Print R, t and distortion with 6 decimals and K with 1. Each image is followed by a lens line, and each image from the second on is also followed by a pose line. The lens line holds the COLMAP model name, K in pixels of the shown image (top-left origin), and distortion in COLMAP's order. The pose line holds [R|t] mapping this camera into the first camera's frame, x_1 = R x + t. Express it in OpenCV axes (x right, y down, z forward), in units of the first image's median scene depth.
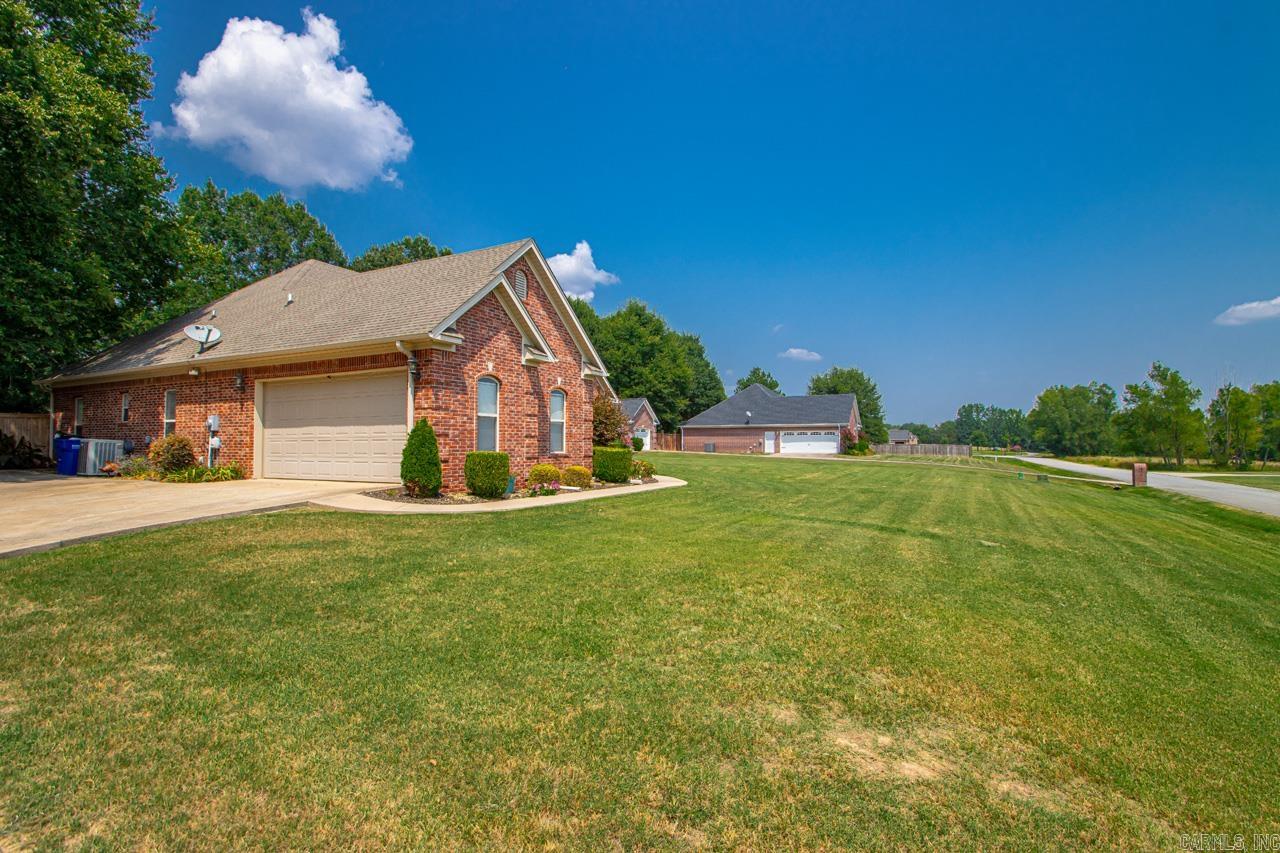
lens RADIAL K [[599.5, 0, 652.2], [0, 599.5, 427.5], [0, 0, 1]] dist [0.014165, 0.000104]
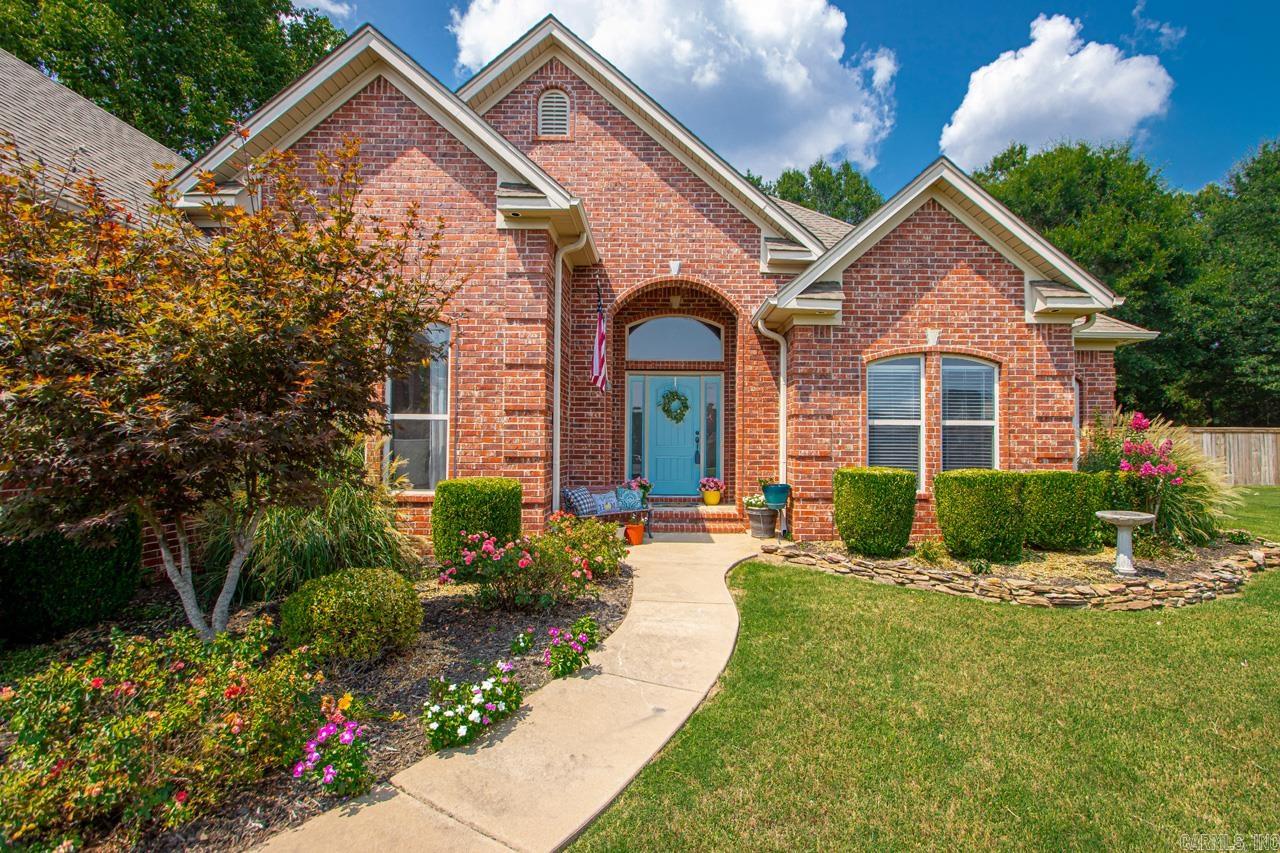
lens RADIAL K [[599.5, 0, 652.2], [0, 599.5, 427.5], [0, 0, 1]] dist [0.014165, 0.000104]
pose [[0.437441, -0.037164, -0.898479, 0.131681], [0.014730, 0.999308, -0.034163, -0.000788], [0.899127, 0.001710, 0.437685, 0.555495]]
